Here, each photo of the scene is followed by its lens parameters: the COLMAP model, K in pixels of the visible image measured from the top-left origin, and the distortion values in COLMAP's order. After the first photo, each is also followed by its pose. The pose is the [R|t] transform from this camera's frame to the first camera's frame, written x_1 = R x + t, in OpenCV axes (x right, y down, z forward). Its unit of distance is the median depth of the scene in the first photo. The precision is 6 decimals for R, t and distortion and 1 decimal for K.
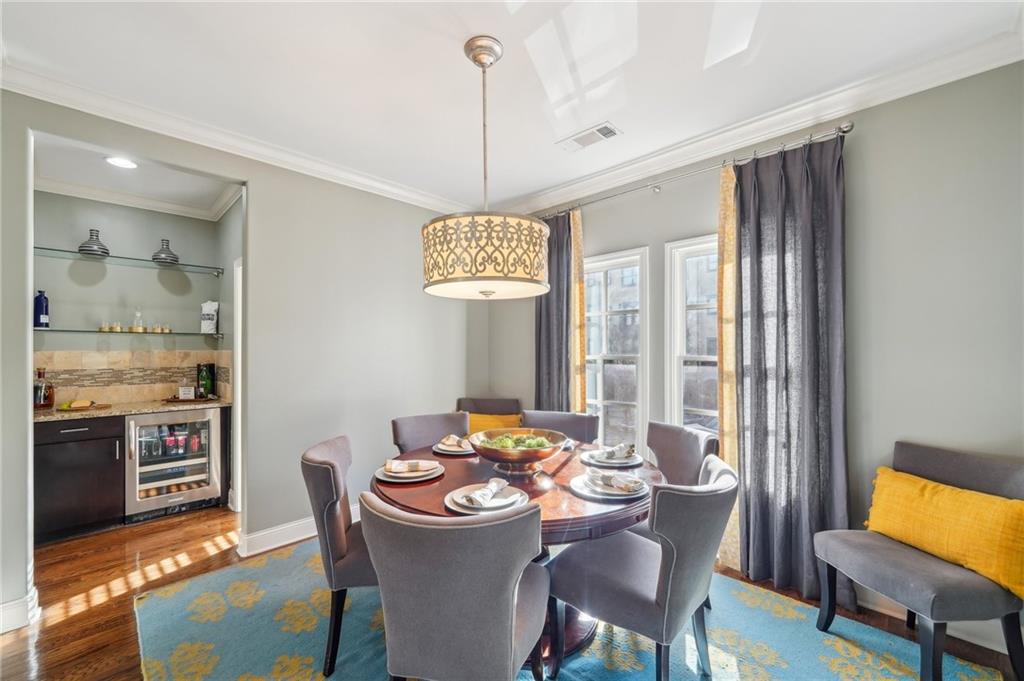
lens RADIAL K [[419.8, 0, 515.8], [0, 419.8, 350.4], [0, 0, 1]] dist [0.002151, -0.000855]
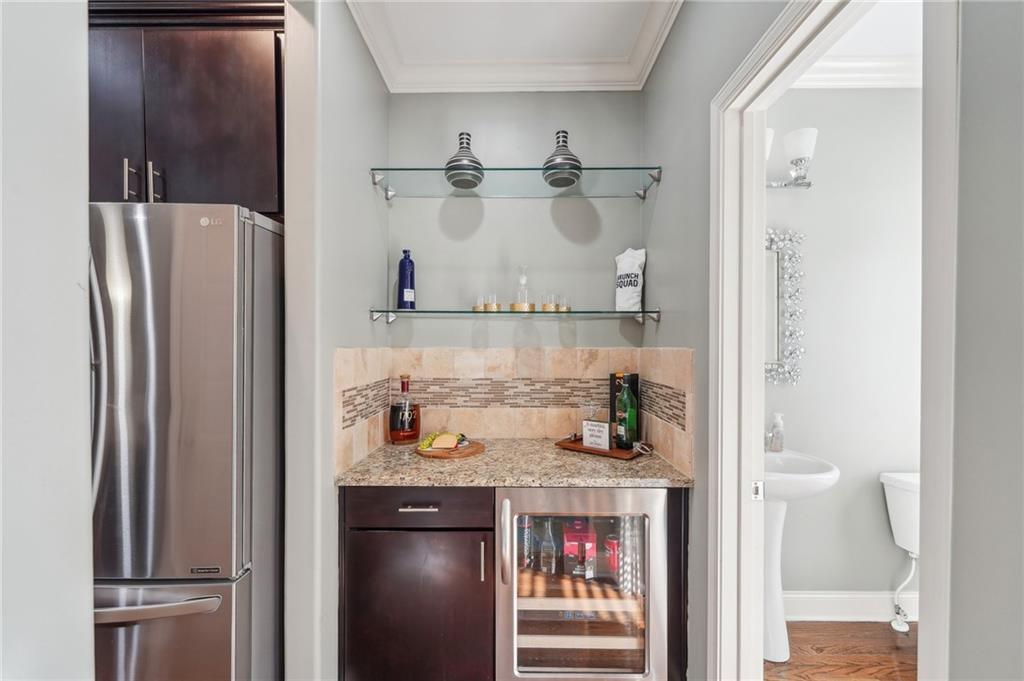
lens RADIAL K [[419.8, 0, 514.4], [0, 419.8, 348.0], [0, 0, 1]] dist [0.002151, -0.000855]
pose [[0.698044, -0.000217, -0.716055, -0.511946], [-0.002545, 0.999993, -0.002783, 0.003029], [0.716050, 0.003765, 0.698039, 0.606446]]
